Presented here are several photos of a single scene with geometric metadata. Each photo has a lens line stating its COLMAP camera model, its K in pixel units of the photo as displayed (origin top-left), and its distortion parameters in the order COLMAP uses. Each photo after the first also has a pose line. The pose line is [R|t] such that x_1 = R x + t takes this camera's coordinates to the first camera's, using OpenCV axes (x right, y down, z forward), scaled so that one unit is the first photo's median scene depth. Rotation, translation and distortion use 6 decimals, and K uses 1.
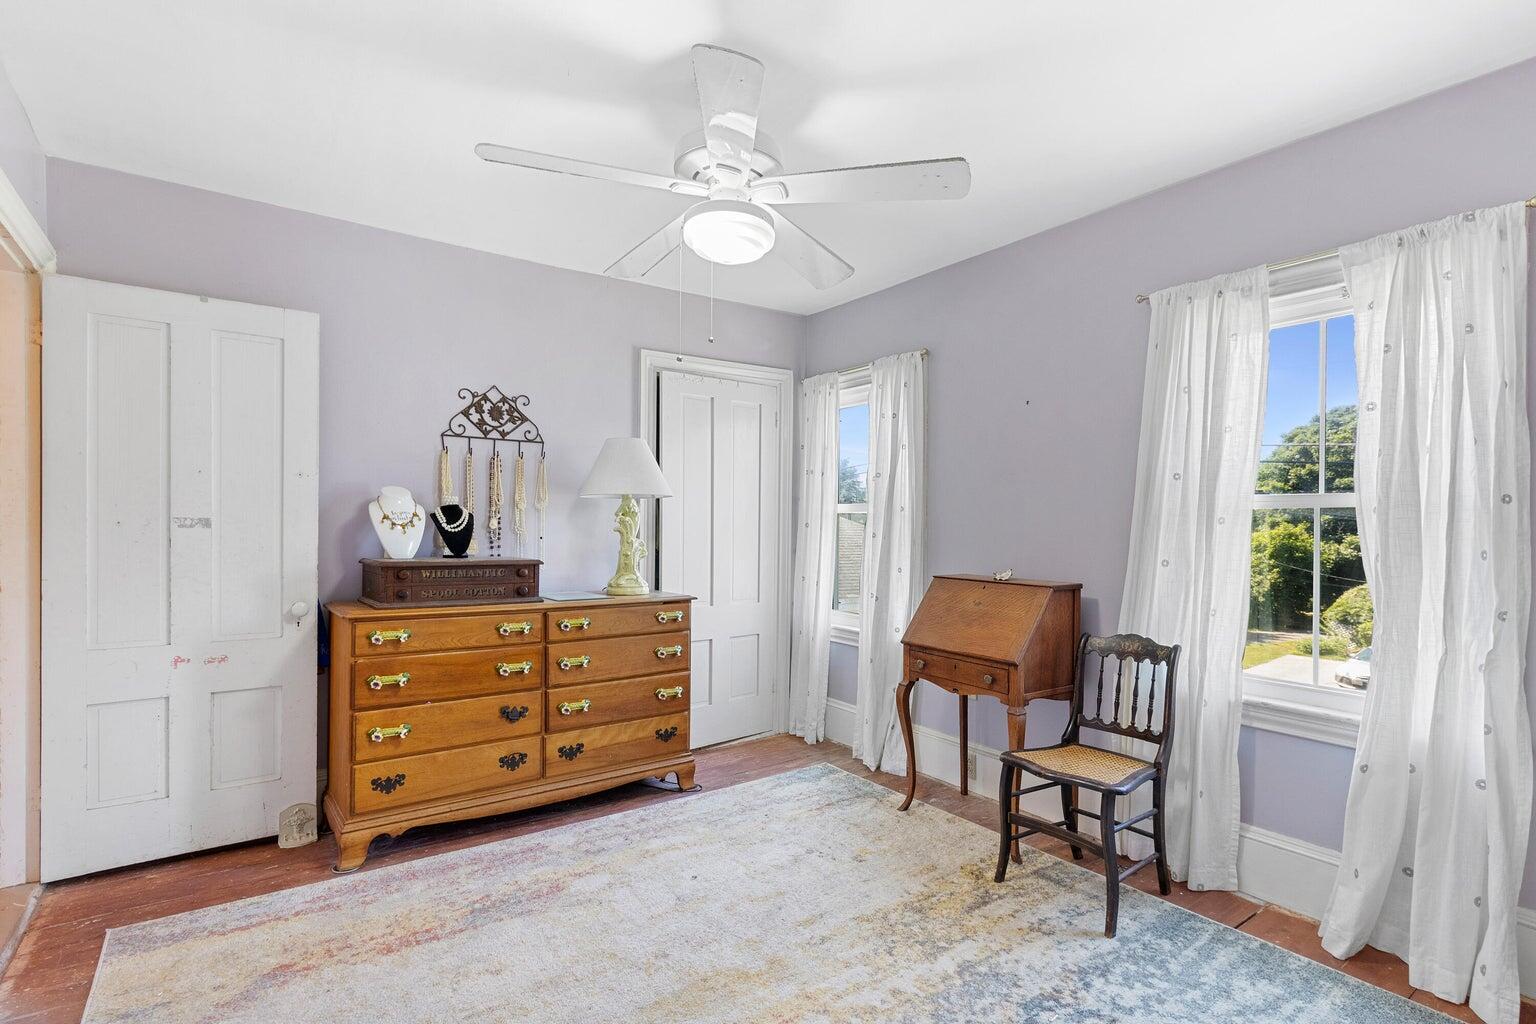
lens RADIAL K [[741.5, 0, 779.3], [0, 741.5, 526.1], [0, 0, 1]] dist [0.001497, -0.000004]
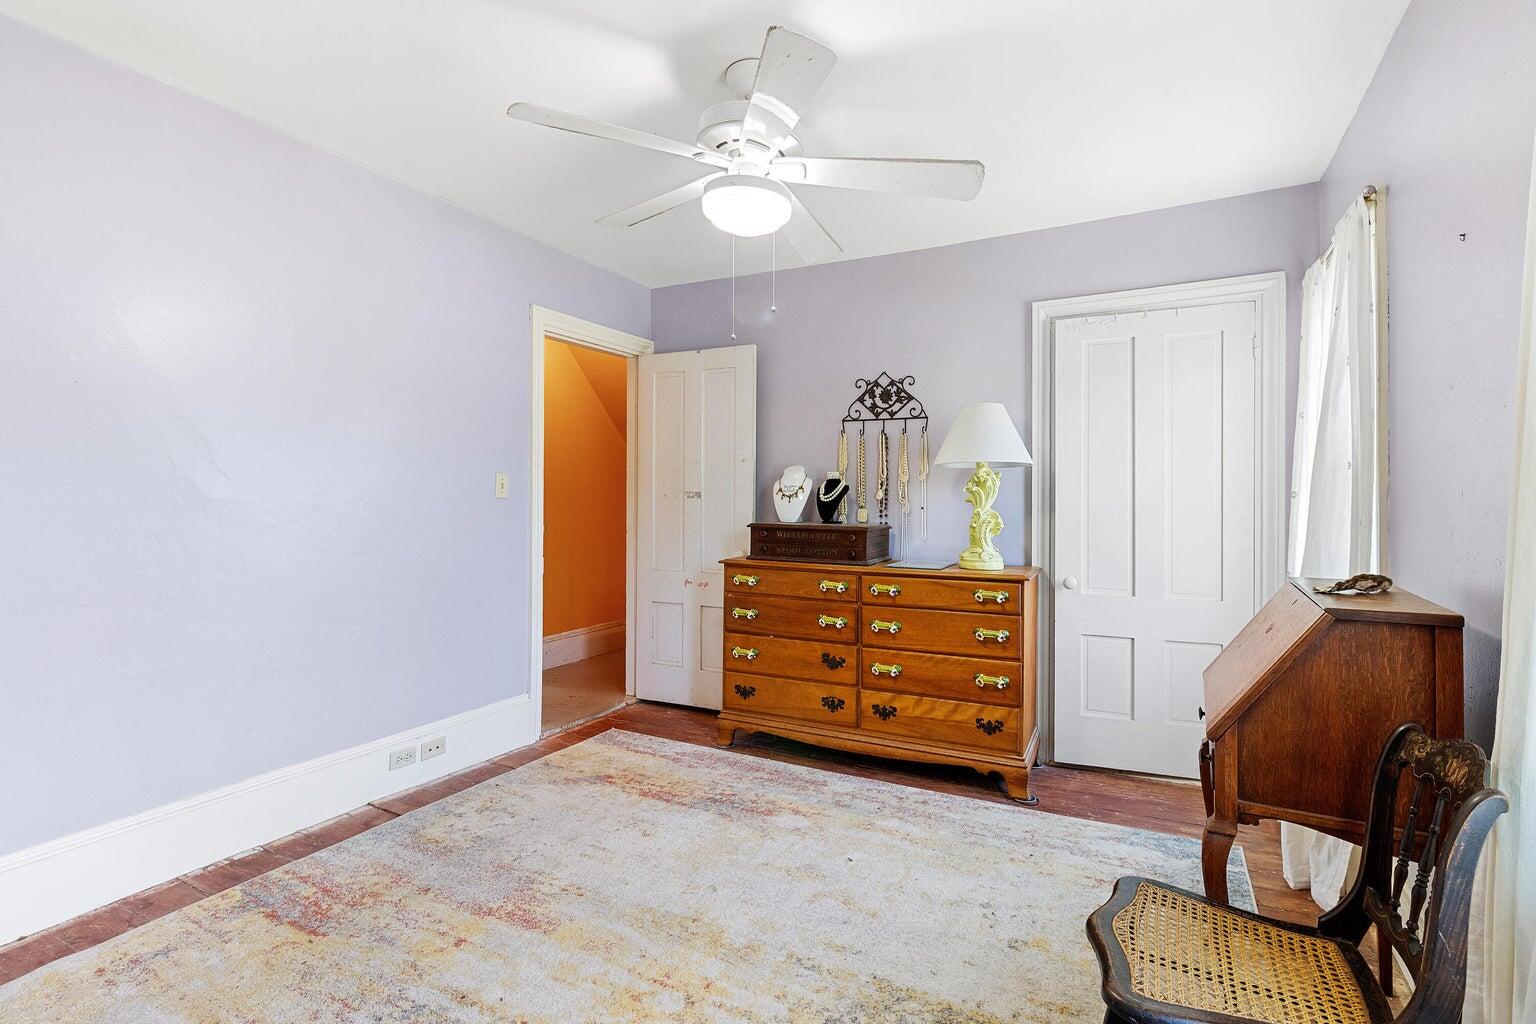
lens RADIAL K [[724.0, 0, 791.2], [0, 724.0, 488.8], [0, 0, 1]] dist [0.001362, 0.000574]
pose [[0.466650, -0.015079, -0.884314, 0.573665], [-0.003865, 0.999810, -0.019088, 0.009751], [0.884434, 0.012325, 0.466503, 0.409327]]
